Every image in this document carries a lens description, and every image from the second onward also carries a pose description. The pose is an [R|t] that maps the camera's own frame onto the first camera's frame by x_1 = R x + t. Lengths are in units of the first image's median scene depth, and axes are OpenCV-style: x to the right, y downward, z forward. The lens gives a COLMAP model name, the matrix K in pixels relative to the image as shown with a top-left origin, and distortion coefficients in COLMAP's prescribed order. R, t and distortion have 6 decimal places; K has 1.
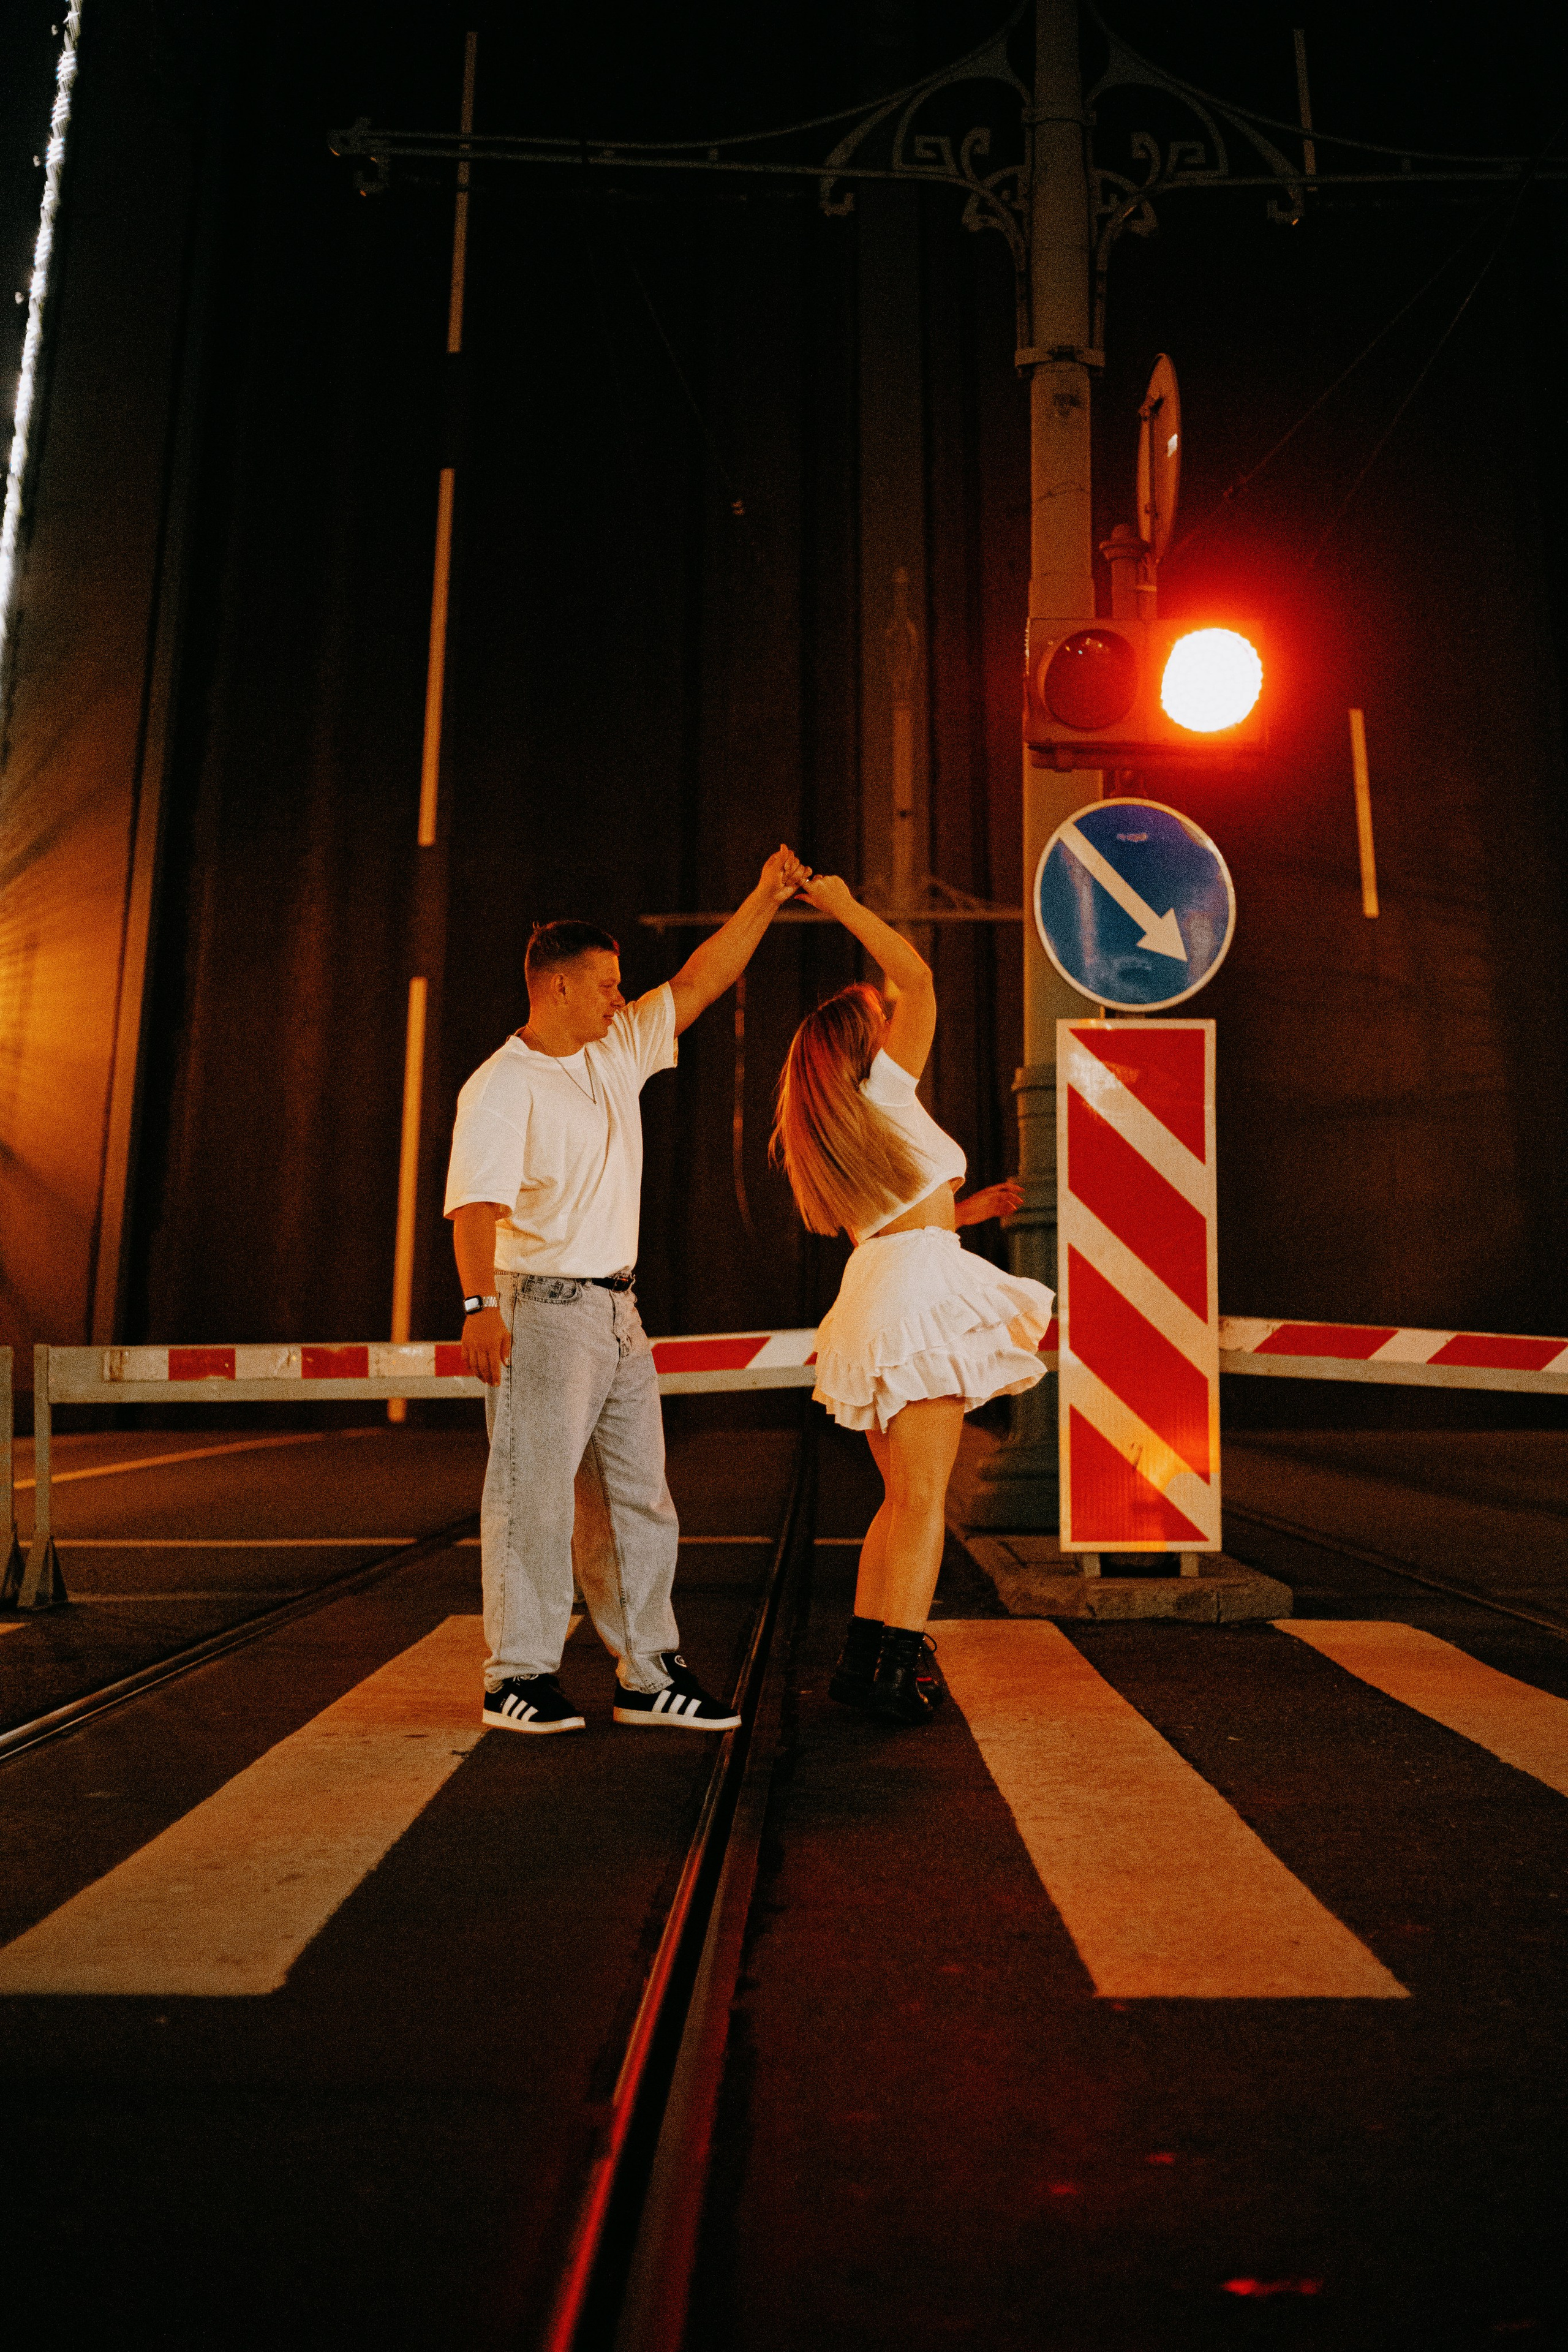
lens RADIAL K [[3330.2, 0, 763.2], [0, 3330.2, 1178.1], [0, 0, 1]] dist [-0.077556, -0.086079]
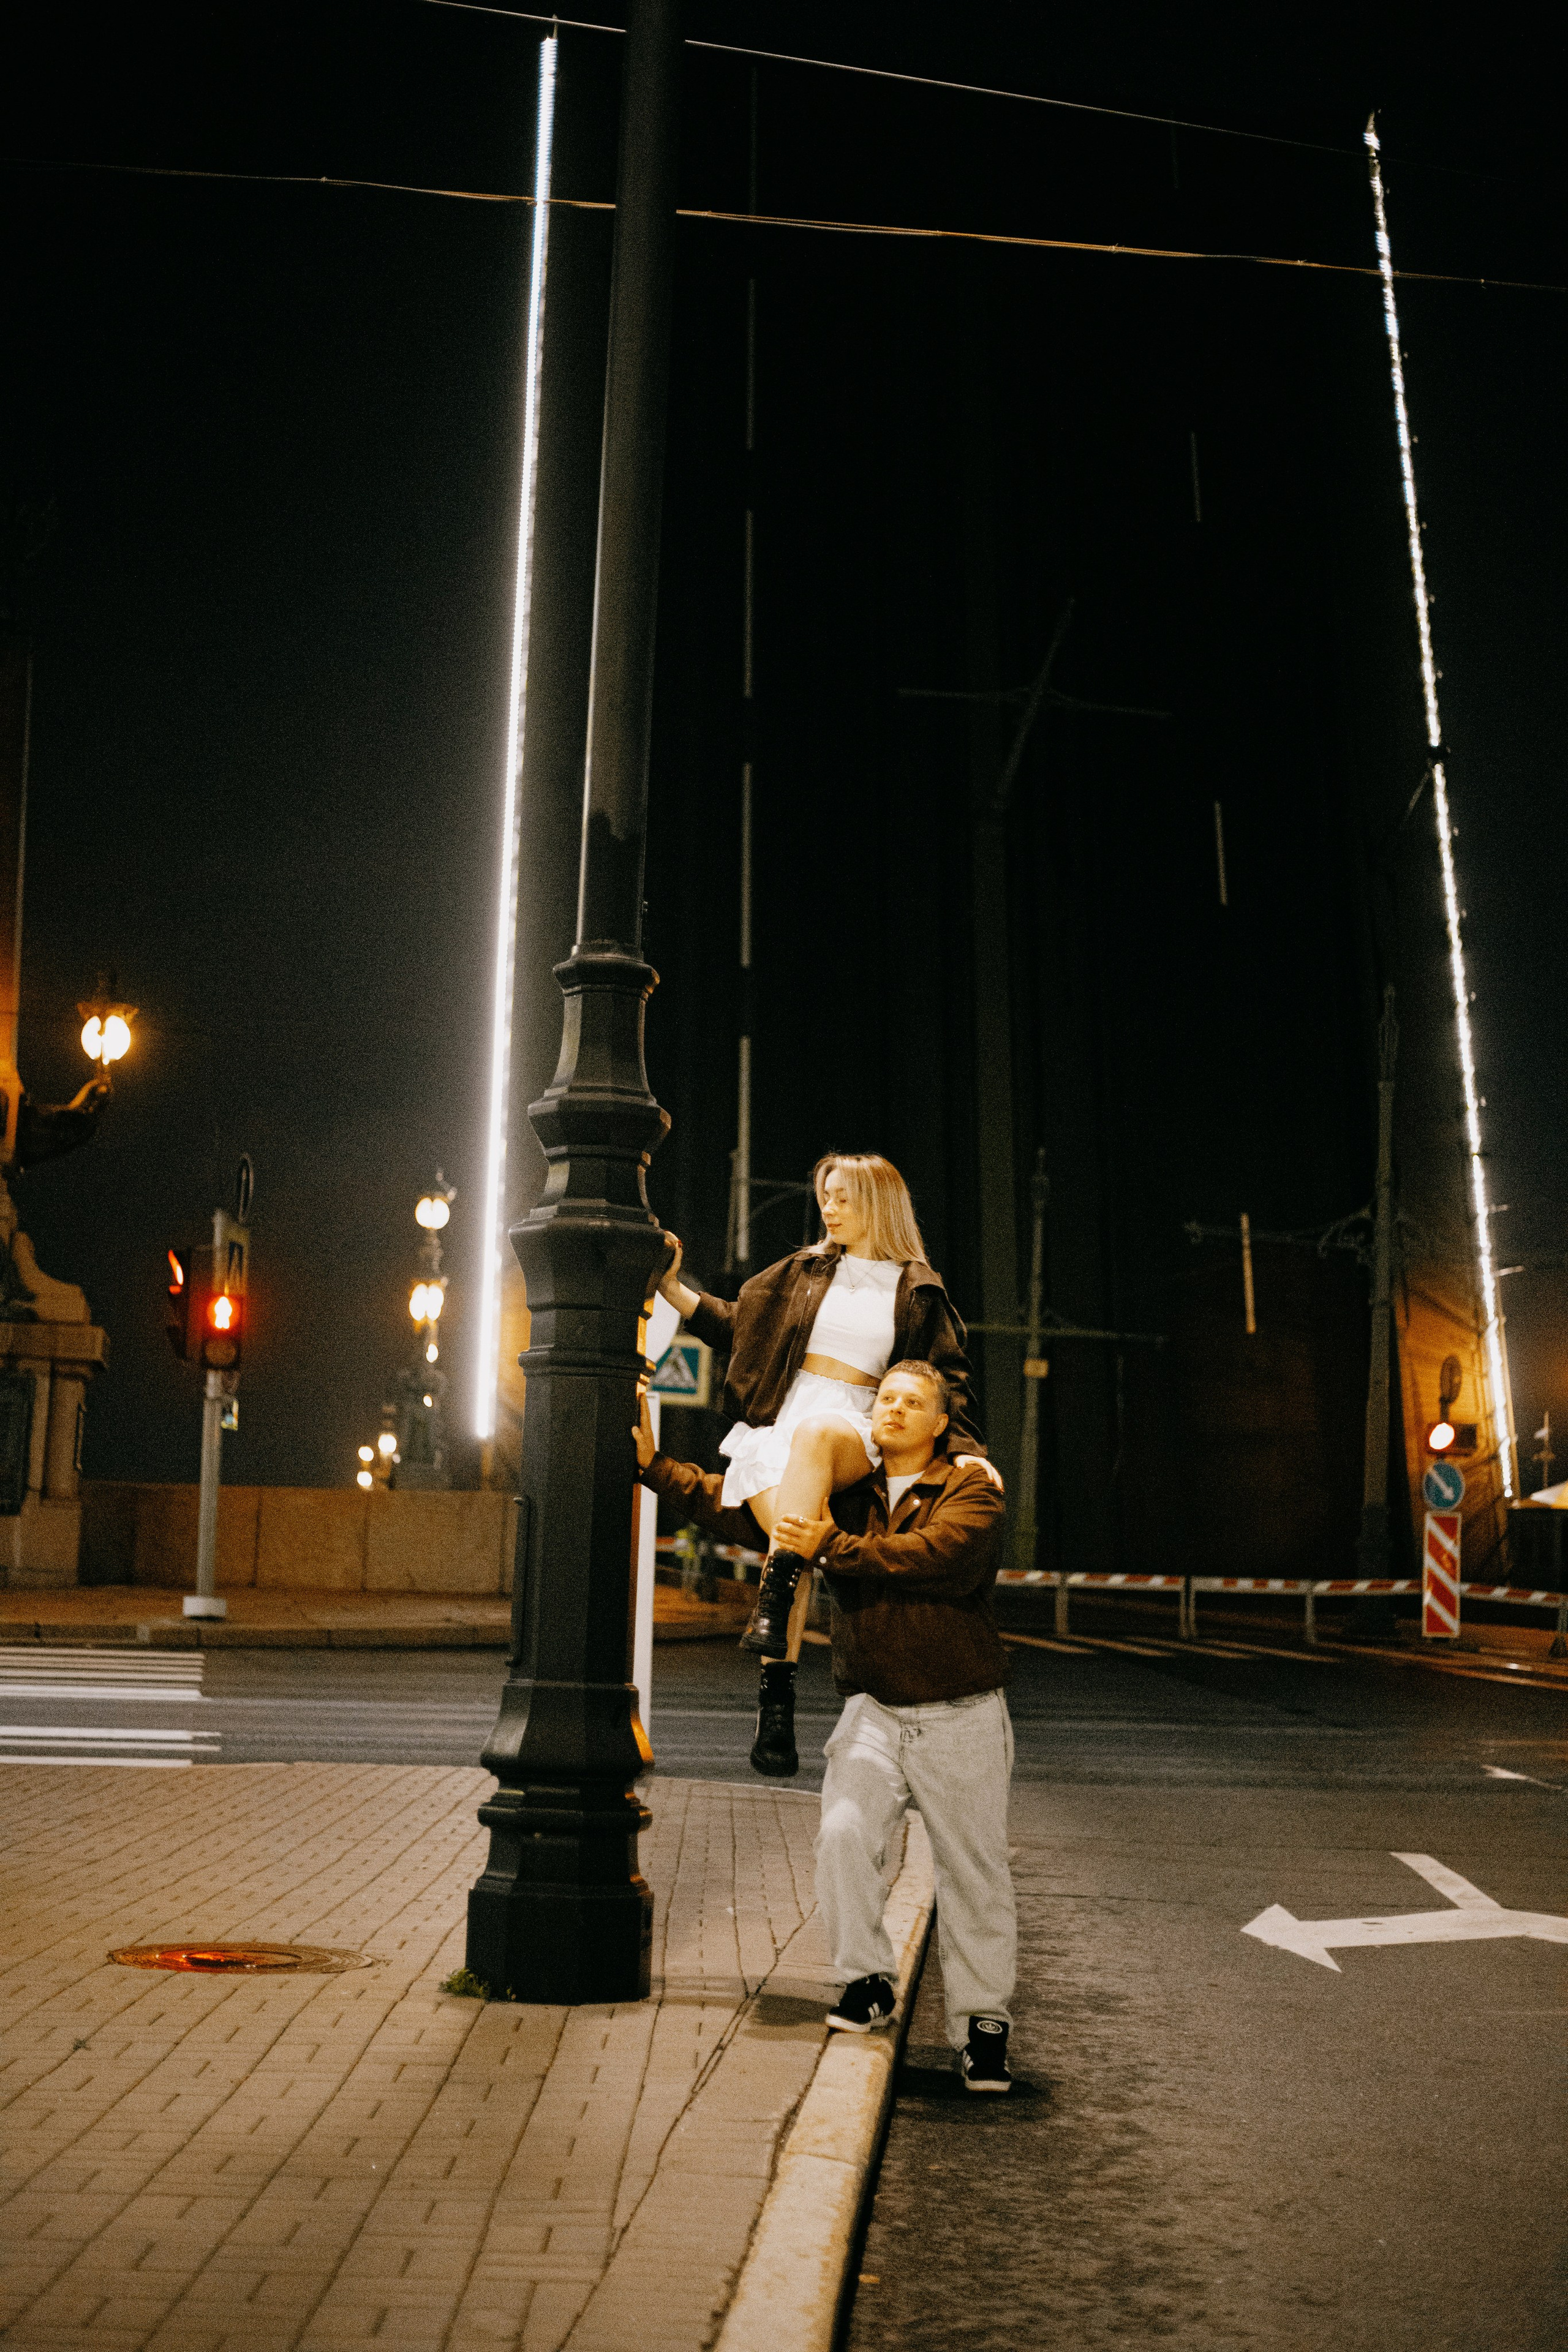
lens RADIAL K [[3336.3, 0, 791.3], [0, 3336.3, 1178.9], [0, 0, 1]] dist [-0.086940, -0.045184]
pose [[0.987422, 0.067243, 0.143093, -1.386067], [-0.060099, 0.996748, -0.053685, -0.199930], [-0.146237, 0.044410, 0.988252, -3.194573]]
